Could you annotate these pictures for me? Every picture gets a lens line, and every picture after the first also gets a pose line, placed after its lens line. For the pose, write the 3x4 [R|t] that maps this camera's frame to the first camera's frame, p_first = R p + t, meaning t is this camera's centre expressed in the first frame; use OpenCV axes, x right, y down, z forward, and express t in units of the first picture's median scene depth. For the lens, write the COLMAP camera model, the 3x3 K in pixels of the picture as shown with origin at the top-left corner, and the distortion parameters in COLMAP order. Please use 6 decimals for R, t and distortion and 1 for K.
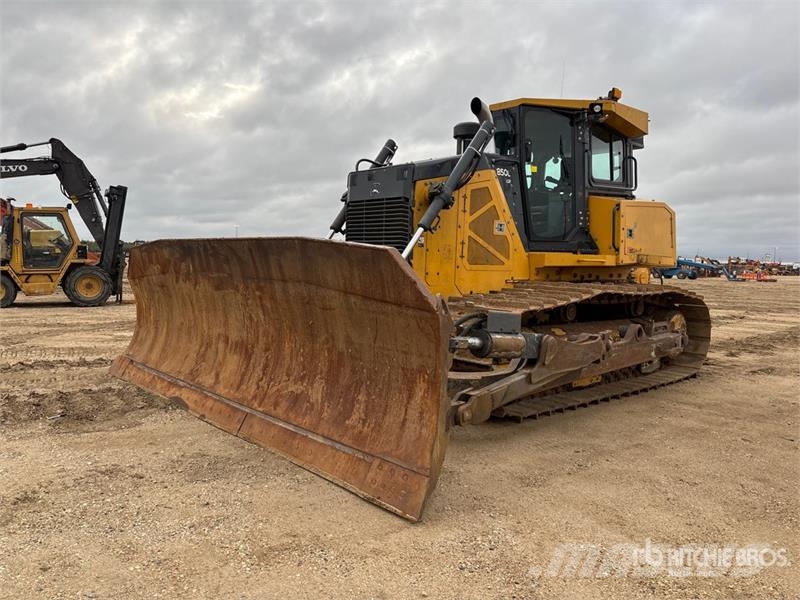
lens RADIAL K [[604.9, 0, 401.1], [0, 604.9, 305.8], [0, 0, 1]] dist [0.062397, -0.073944]
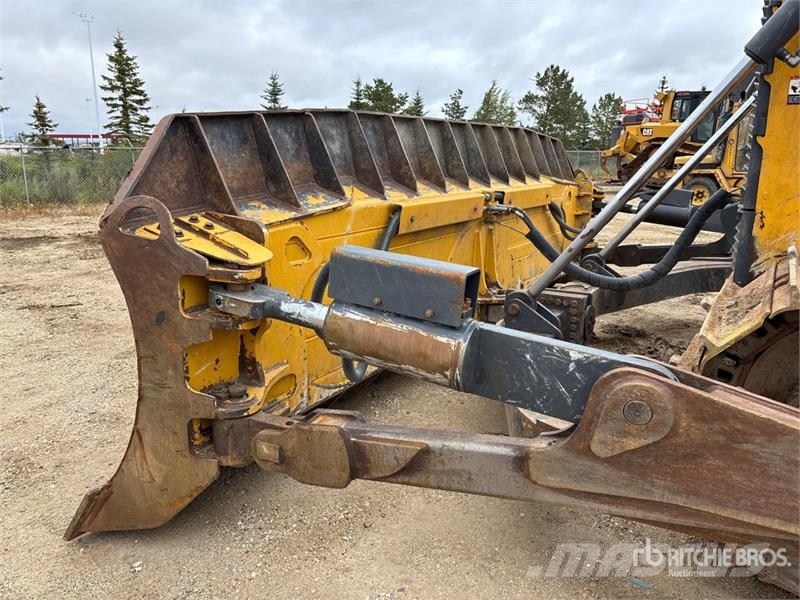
lens RADIAL K [[604.9, 0, 395.9], [0, 604.9, 296.3], [0, 0, 1]] dist [0.062397, -0.073944]
pose [[0.269475, 0.195591, -0.942935, 0.176774], [-0.067568, 0.980584, 0.184091, -0.011619], [0.960634, 0.014104, 0.277459, 0.258917]]
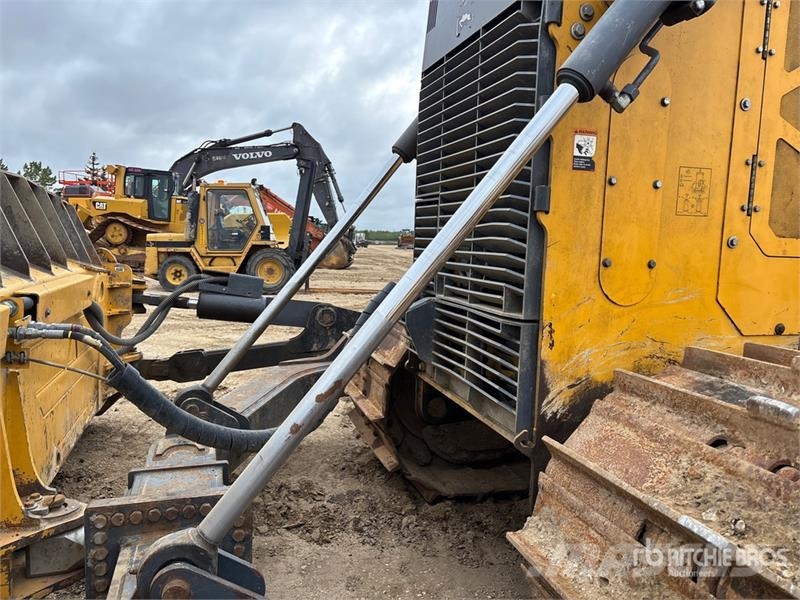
lens RADIAL K [[604.9, 0, 400.2], [0, 604.9, 293.8], [0, 0, 1]] dist [0.062397, -0.073944]
pose [[0.907732, 0.044395, -0.417194, 0.032163], [-0.045078, 0.998950, 0.008220, -0.016343], [0.417121, 0.011345, 0.908780, 0.296358]]
